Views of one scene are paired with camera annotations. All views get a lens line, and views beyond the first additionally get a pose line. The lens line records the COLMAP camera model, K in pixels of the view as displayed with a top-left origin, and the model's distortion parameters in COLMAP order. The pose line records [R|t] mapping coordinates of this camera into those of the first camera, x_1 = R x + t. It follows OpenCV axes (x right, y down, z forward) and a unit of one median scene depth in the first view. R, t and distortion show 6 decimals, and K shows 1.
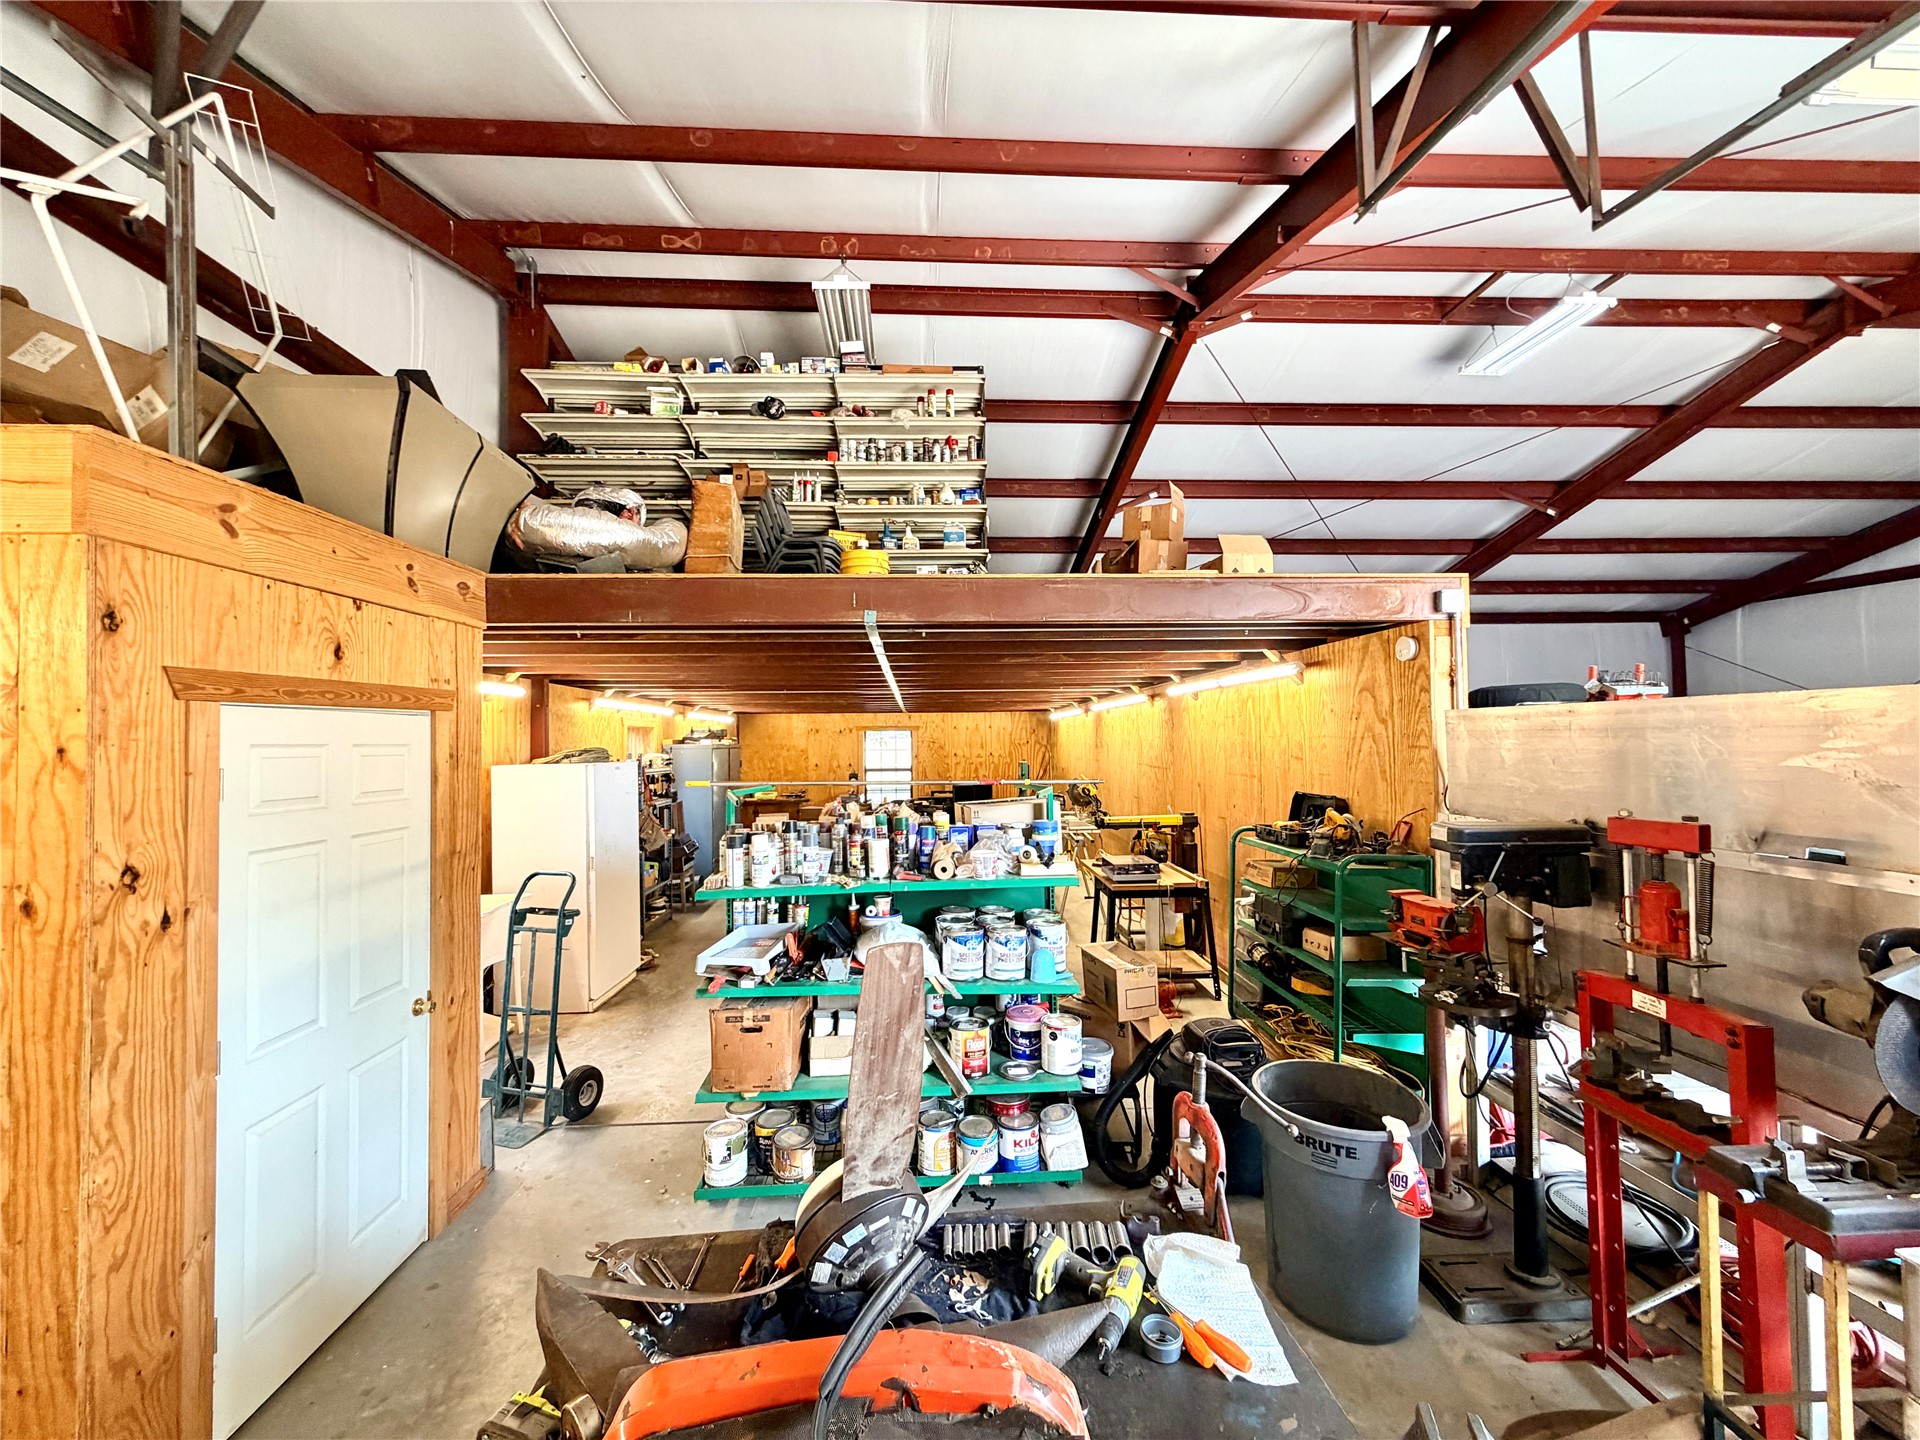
lens RADIAL K [[762.6, 0, 960.8], [0, 762.6, 716.6], [0, 0, 1]] dist [0.000541, -0.000168]
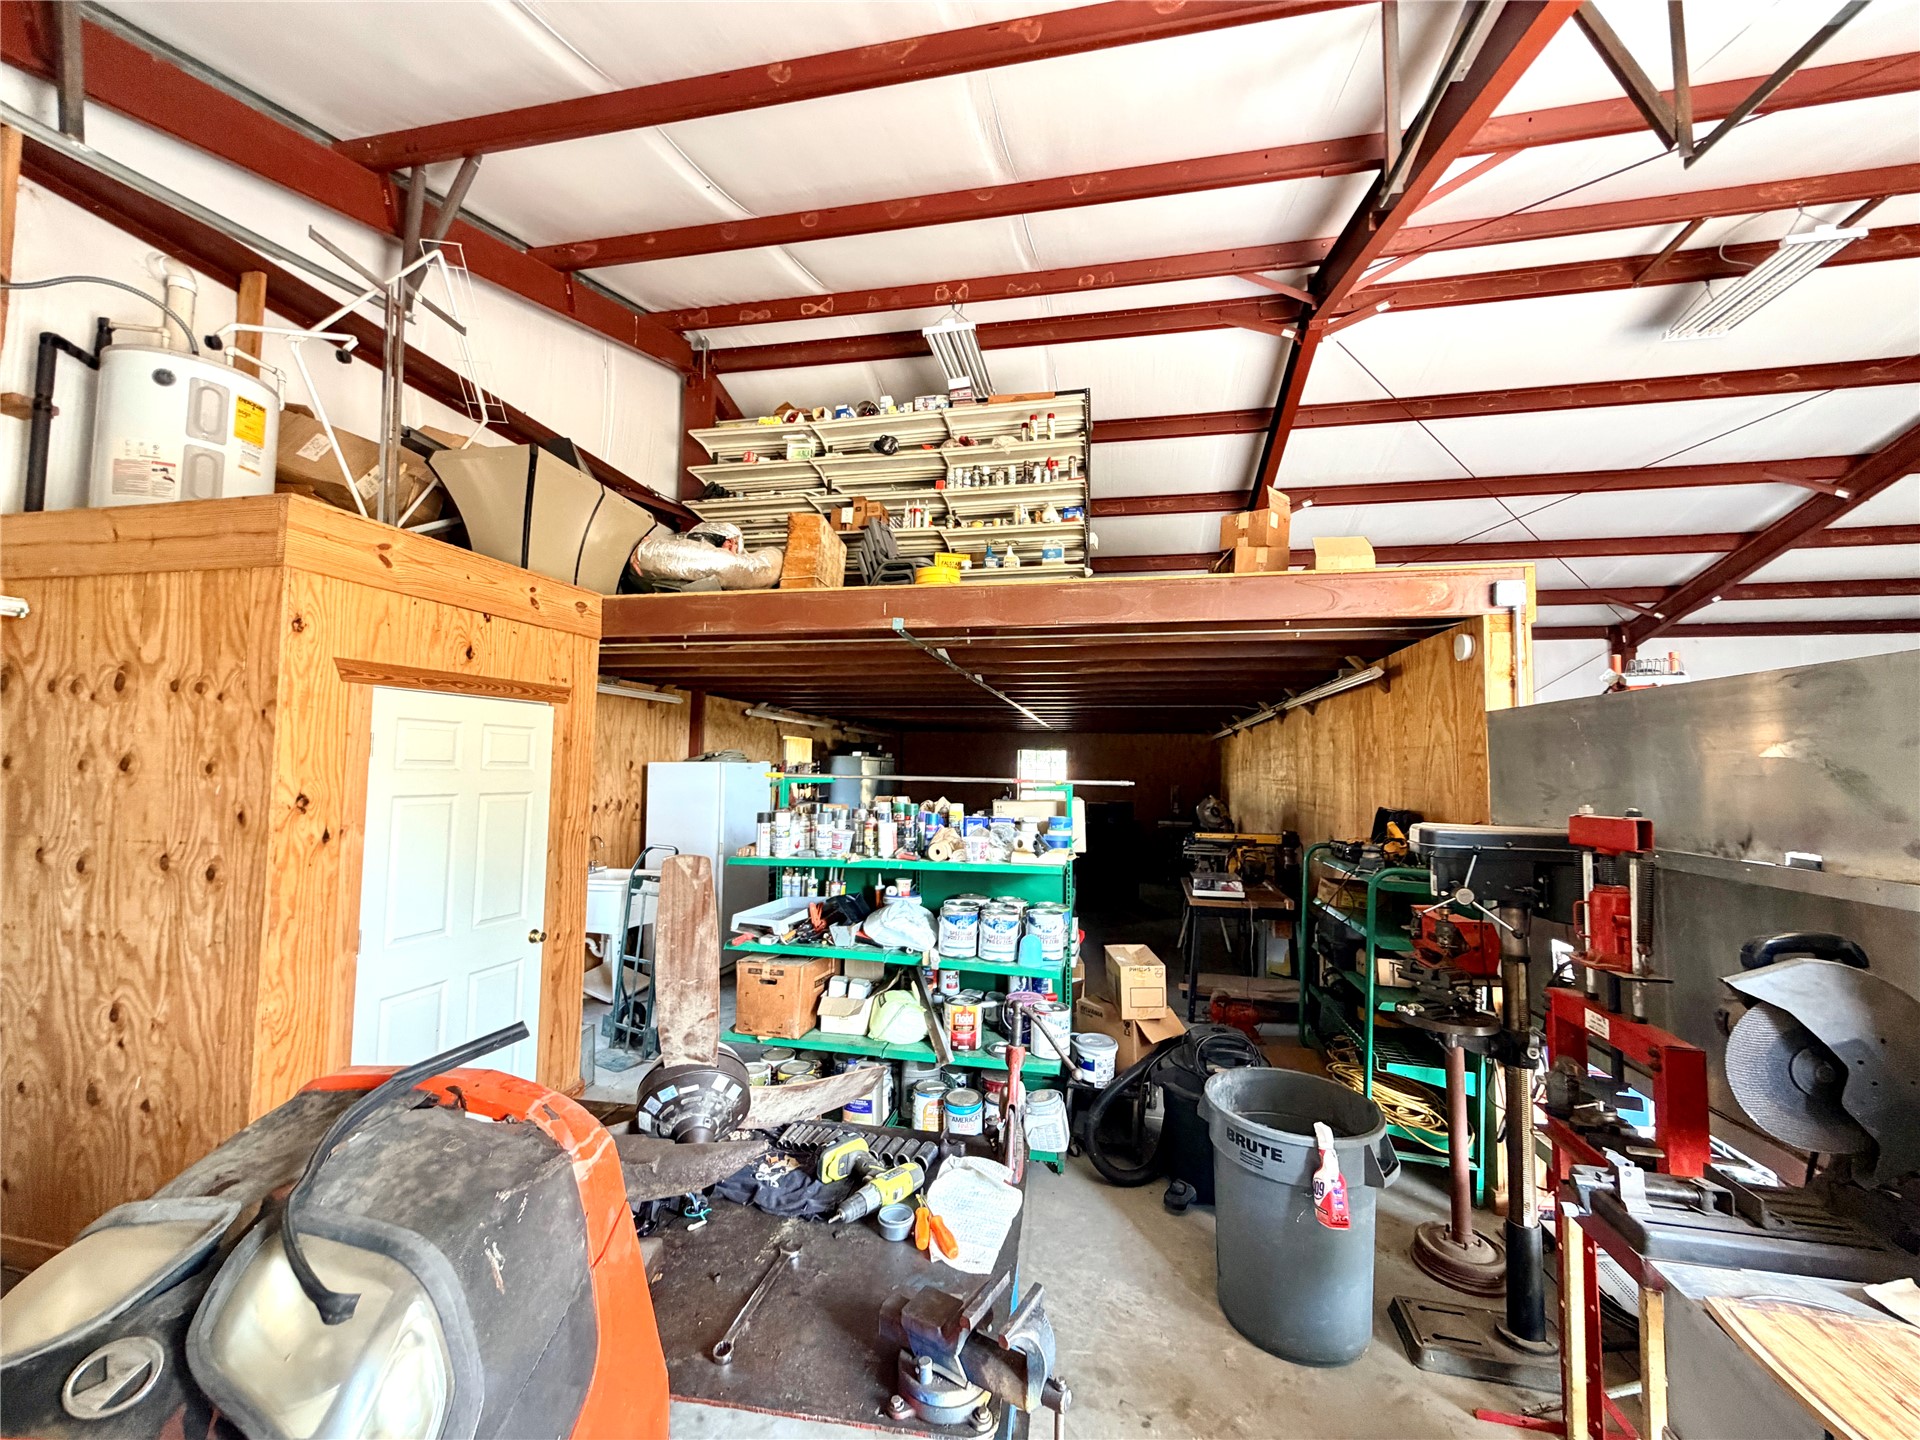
lens RADIAL K [[762.6, 0, 960.9], [0, 762.6, 716.2], [0, 0, 1]] dist [0.000541, -0.000168]
pose [[0.966166, 0.009987, -0.257728, 0.236893], [-0.019221, 0.999259, -0.033333, 0.035738], [0.257205, 0.037159, 0.965642, -0.037856]]
